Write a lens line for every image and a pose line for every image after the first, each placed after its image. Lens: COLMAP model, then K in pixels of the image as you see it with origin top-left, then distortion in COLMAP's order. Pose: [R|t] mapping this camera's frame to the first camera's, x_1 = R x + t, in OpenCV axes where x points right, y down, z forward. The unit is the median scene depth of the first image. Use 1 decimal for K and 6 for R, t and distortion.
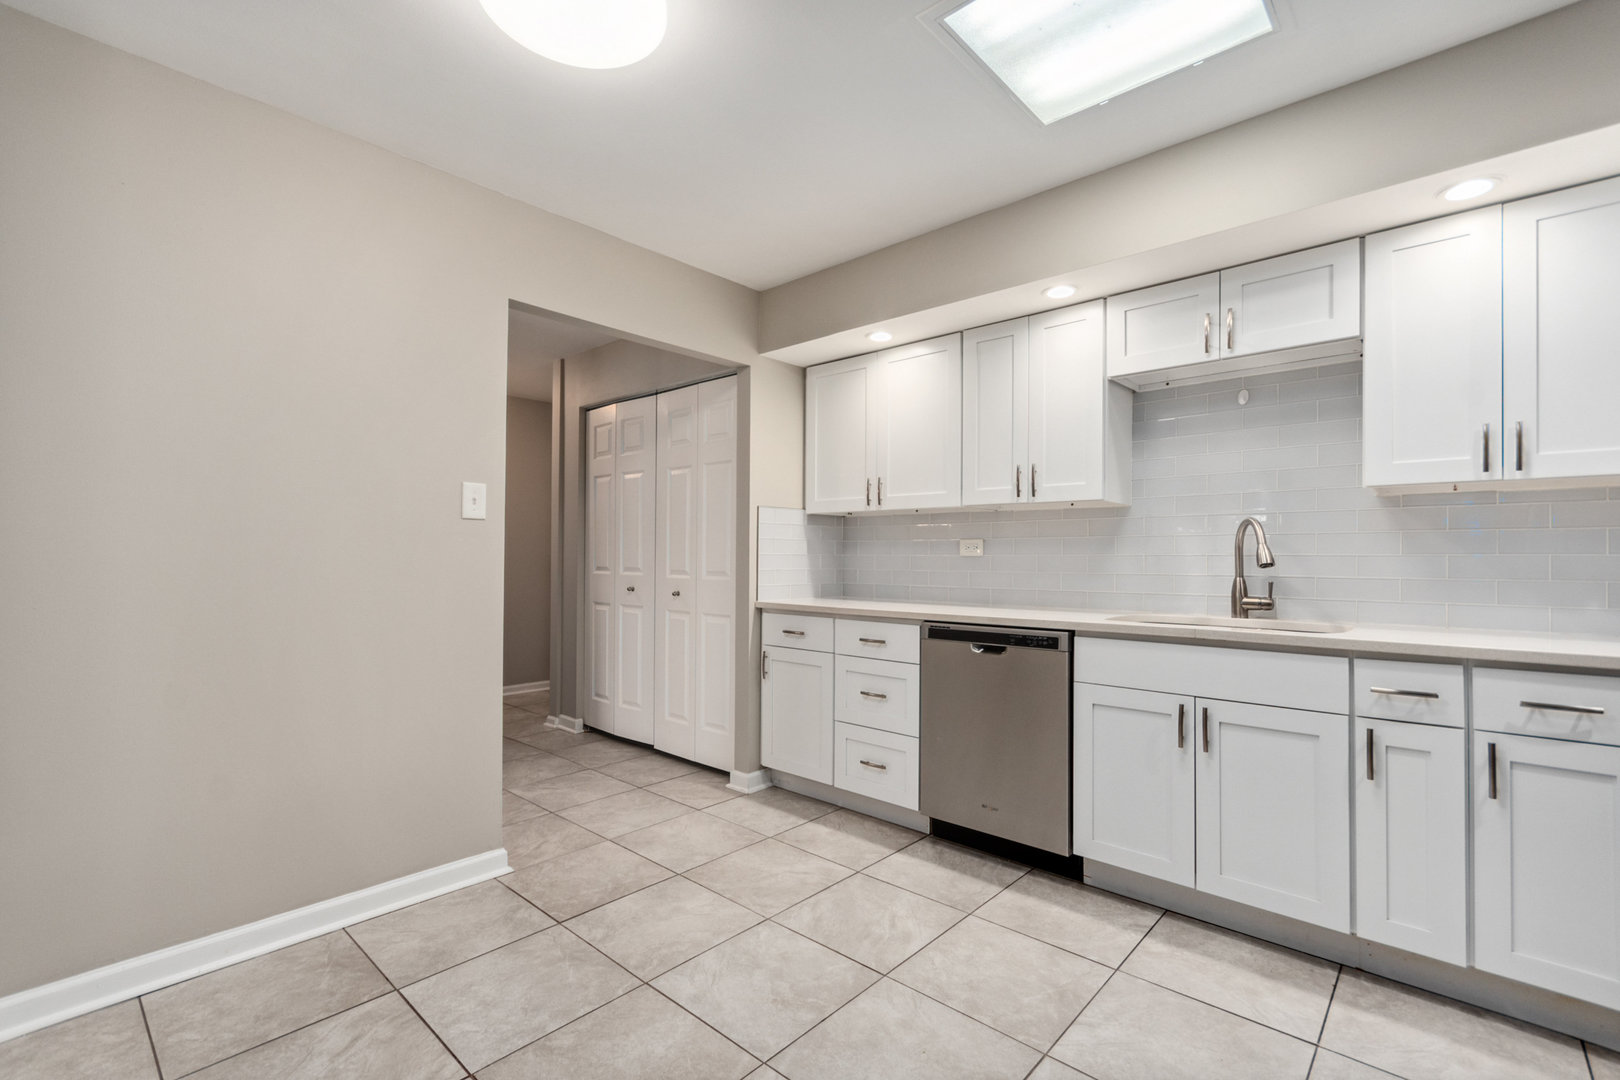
lens RADIAL K [[719.2, 0, 813.1], [0, 719.2, 552.6], [0, 0, 1]] dist [0.007656, -0.000944]
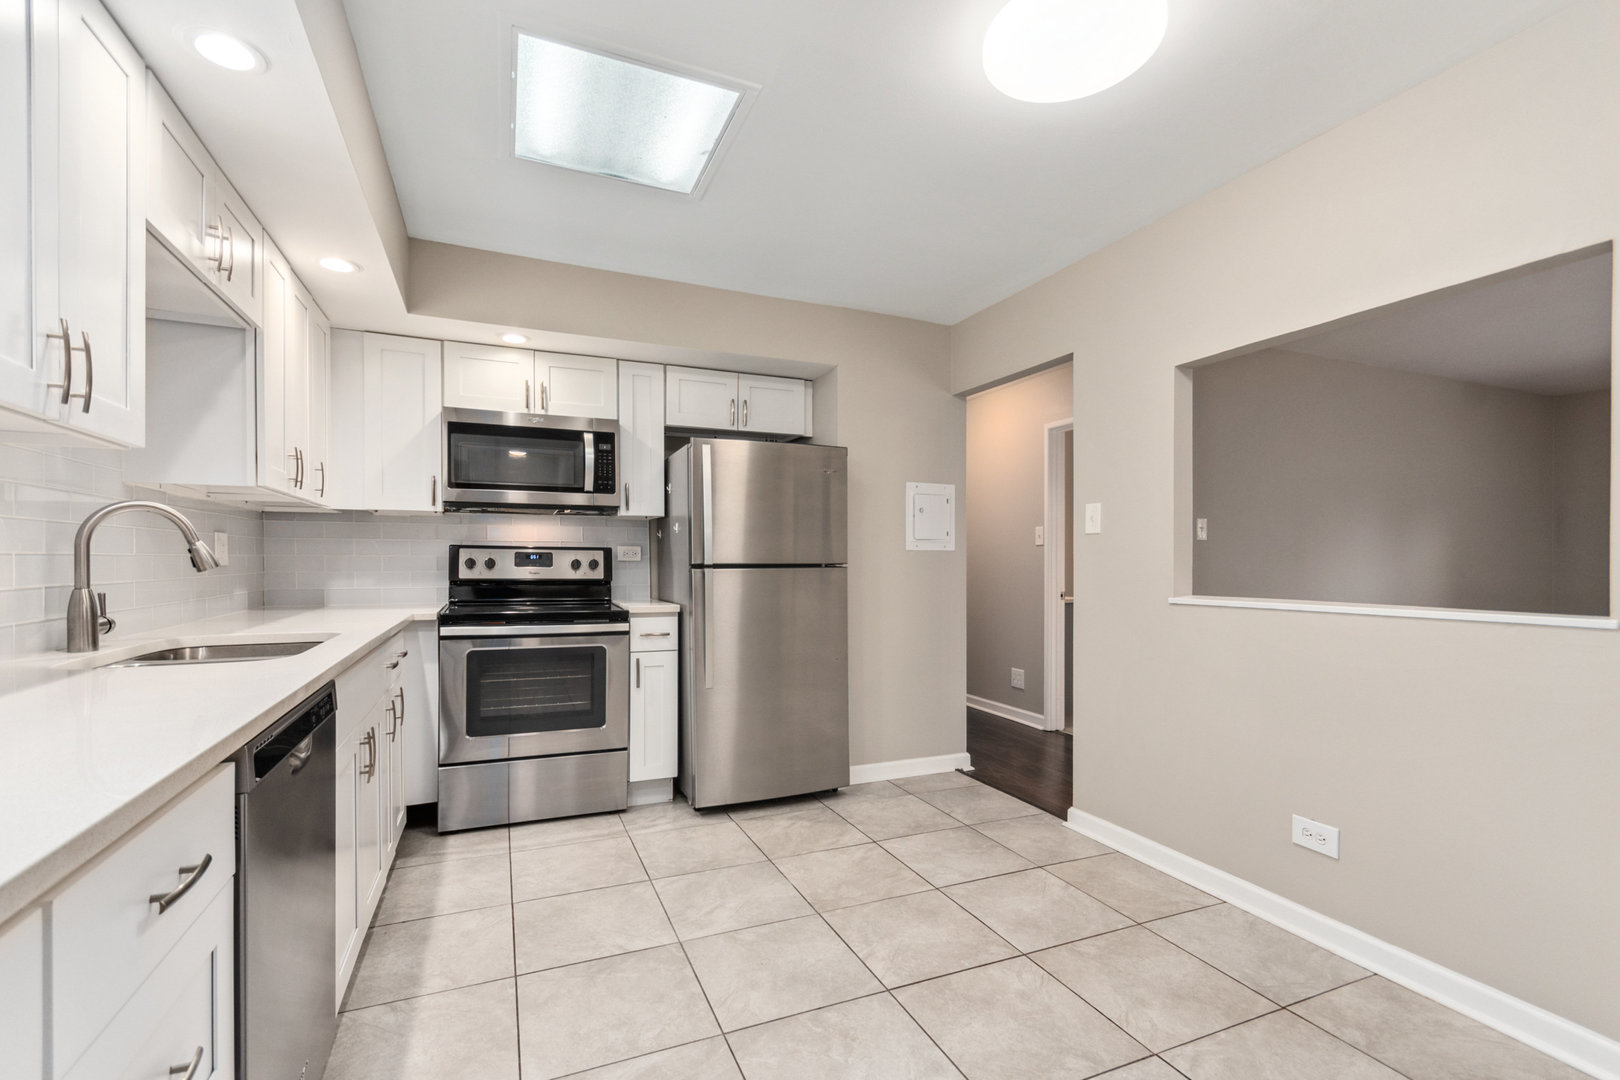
lens RADIAL K [[719.2, 0, 813.1], [0, 719.2, 552.6], [0, 0, 1]] dist [0.007656, -0.000944]
pose [[-0.912434, -0.002353, 0.409217, -0.392102], [-0.007585, 0.999909, -0.011165, 0.002661], [-0.409153, -0.013291, -0.912369, 1.914098]]
